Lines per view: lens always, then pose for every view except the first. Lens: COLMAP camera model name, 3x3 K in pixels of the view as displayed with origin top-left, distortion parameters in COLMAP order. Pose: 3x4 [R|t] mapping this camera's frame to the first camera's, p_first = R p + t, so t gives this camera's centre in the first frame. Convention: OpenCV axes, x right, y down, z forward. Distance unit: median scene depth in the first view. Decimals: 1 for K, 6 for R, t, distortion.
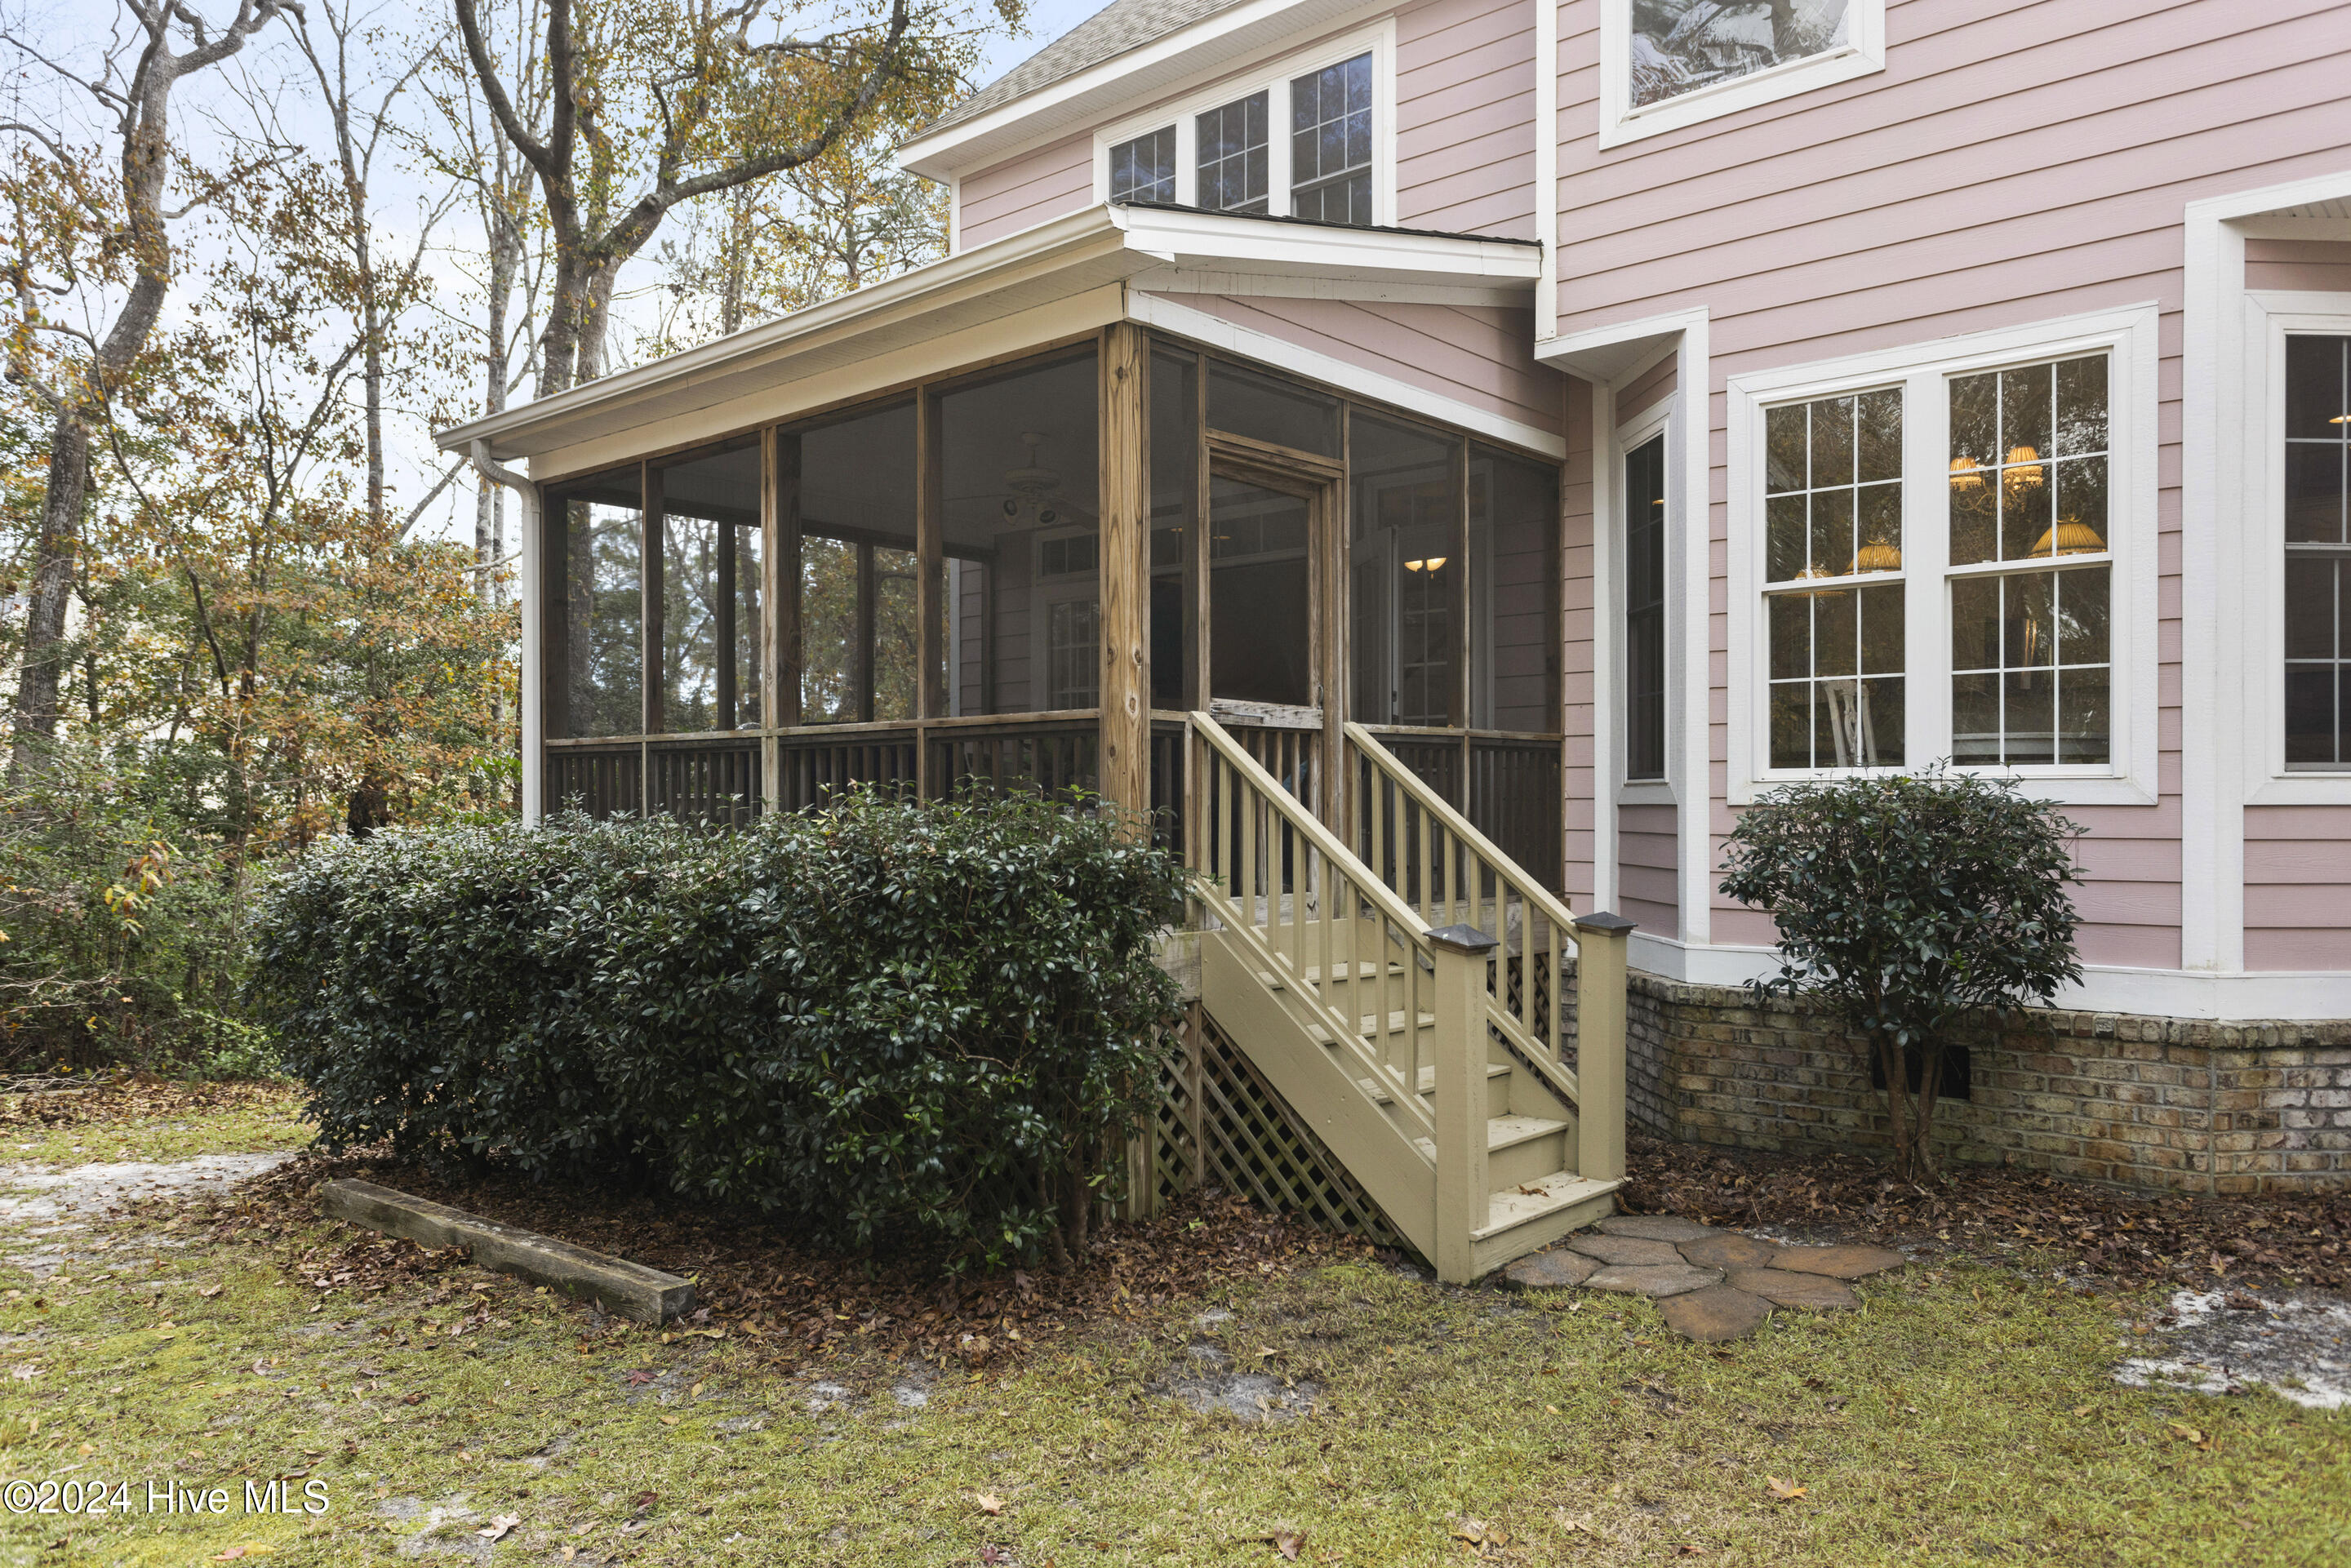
lens RADIAL K [[1640.2, 0, 1174.1], [0, 1640.2, 814.1], [0, 0, 1]] dist [-0.002117, 0.000842]
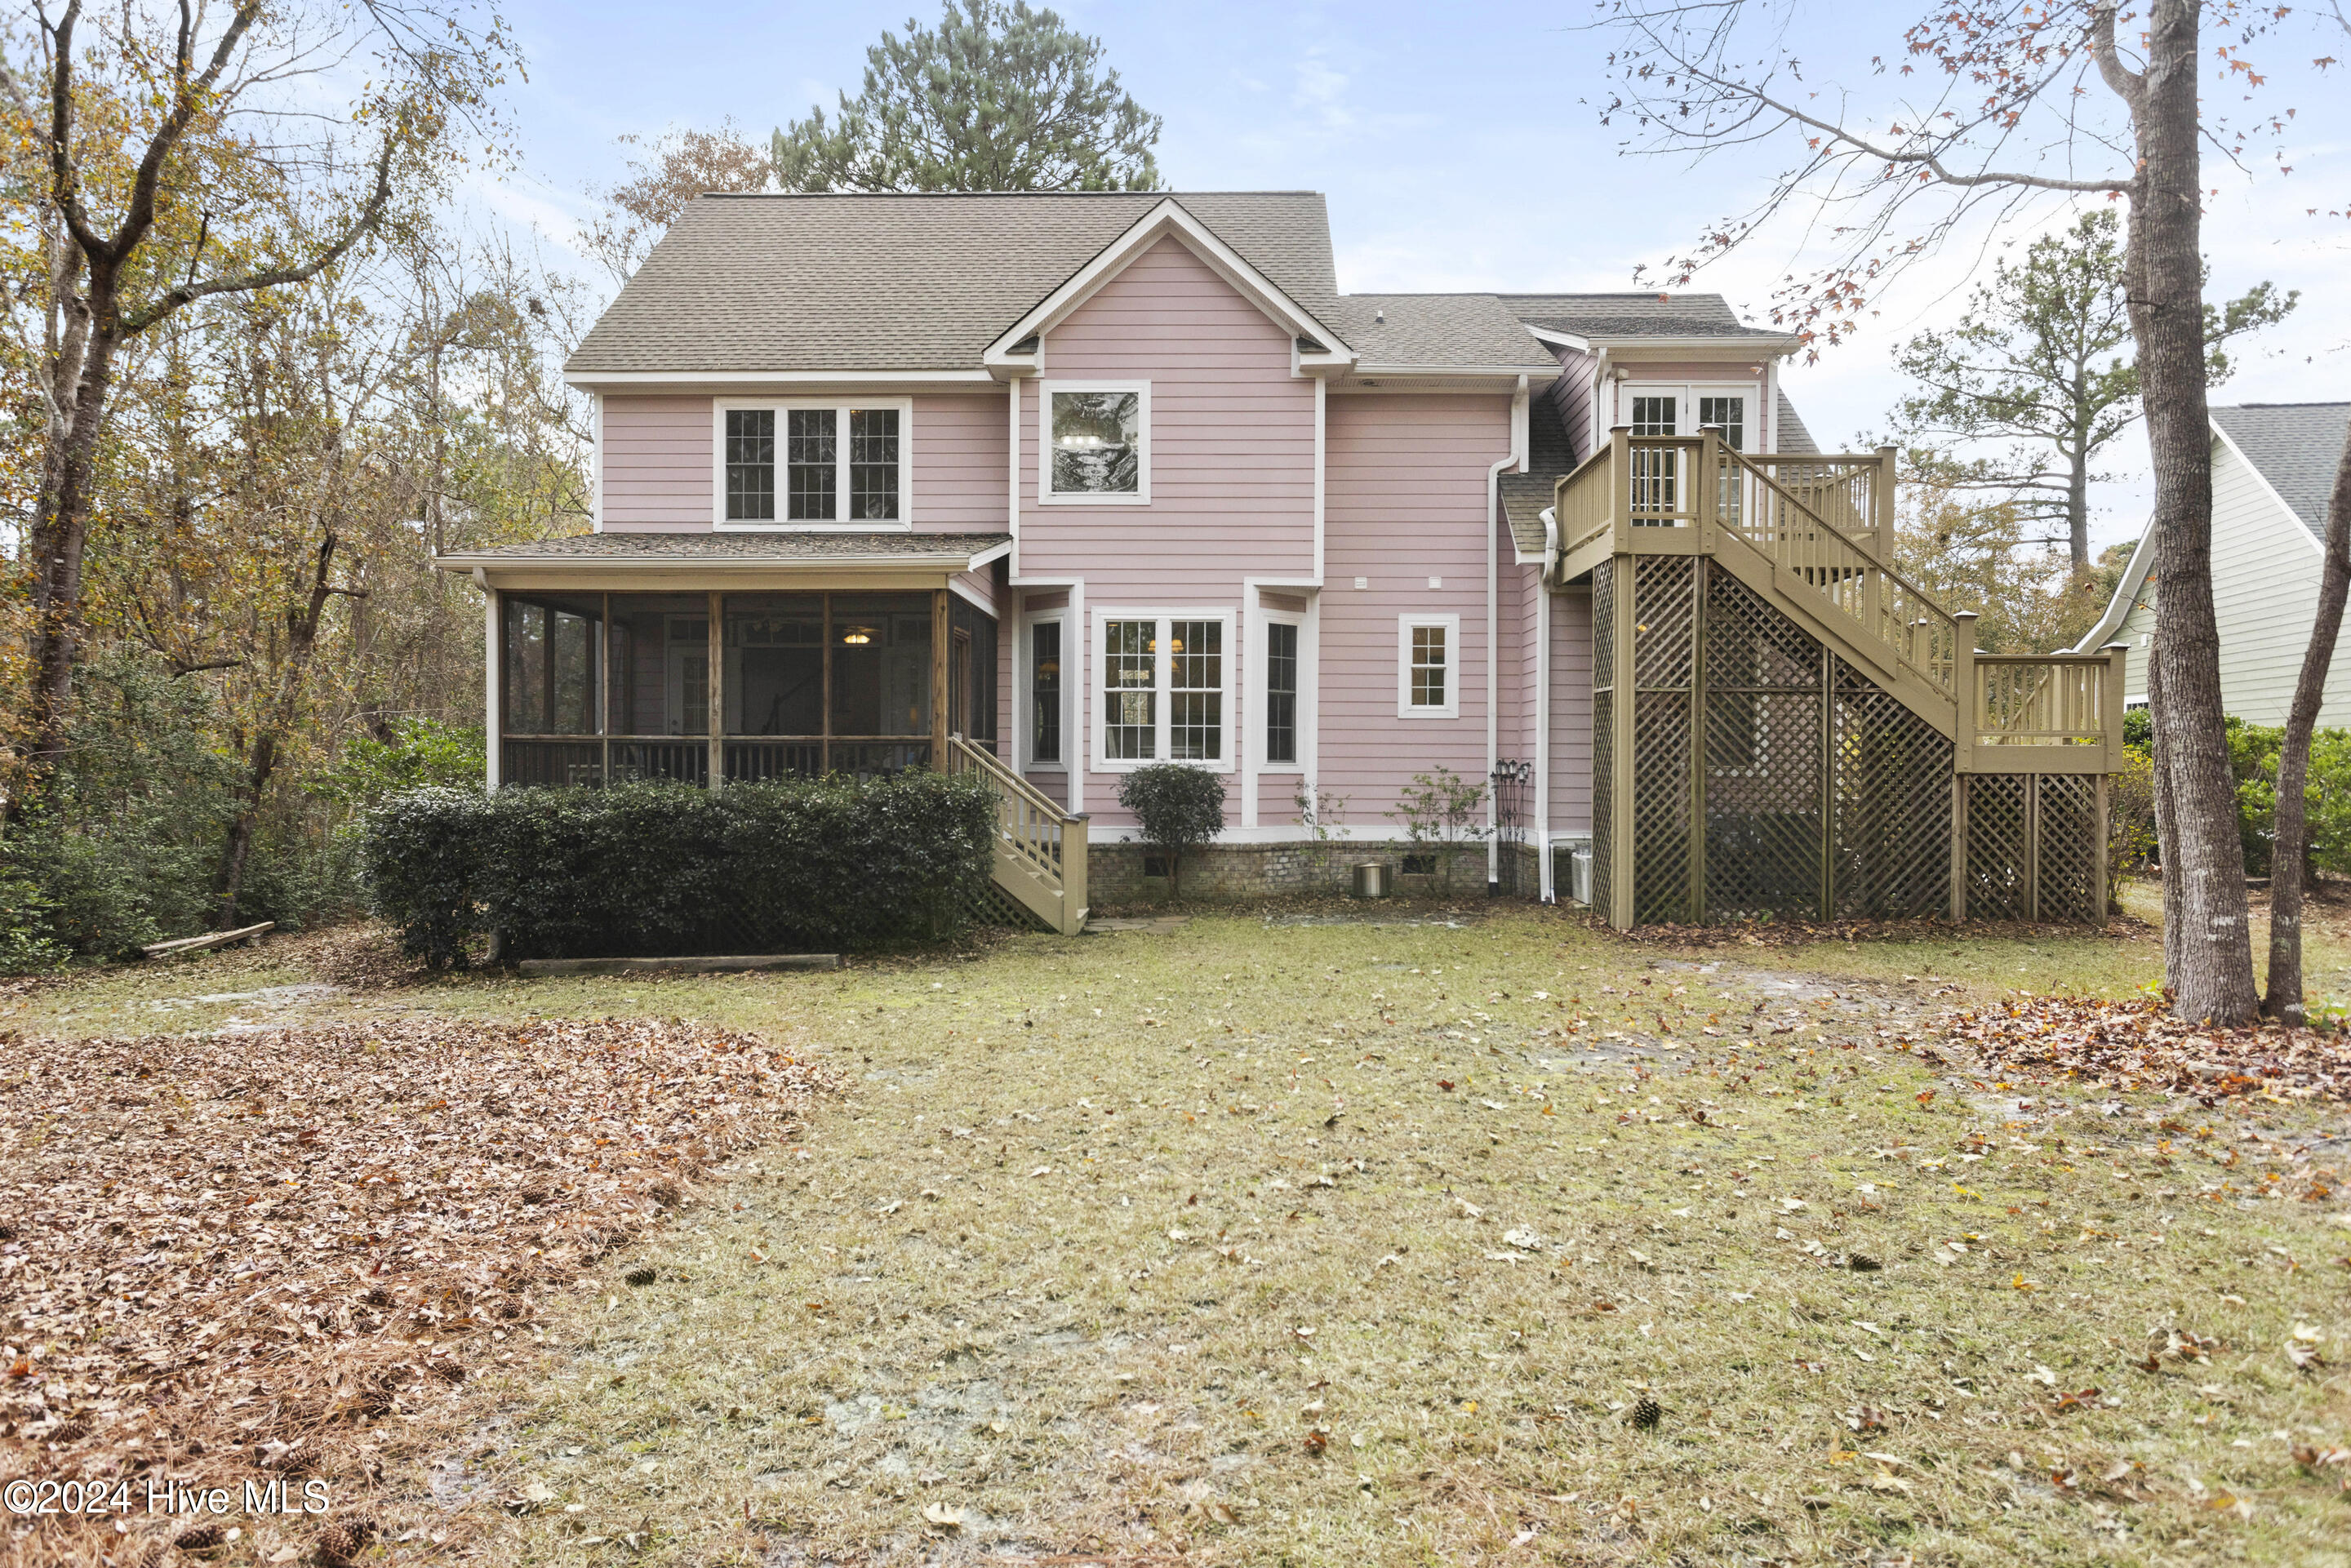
lens RADIAL K [[1543.0, 0, 1175.5], [0, 1543.0, 784.0], [0, 0, 1]] dist [0.002129, 0.001147]
pose [[0.762661, -0.006675, 0.646764, -1.262488], [-0.004243, 0.999874, 0.015323, -0.027800], [-0.646785, -0.014430, 0.762536, -1.050199]]
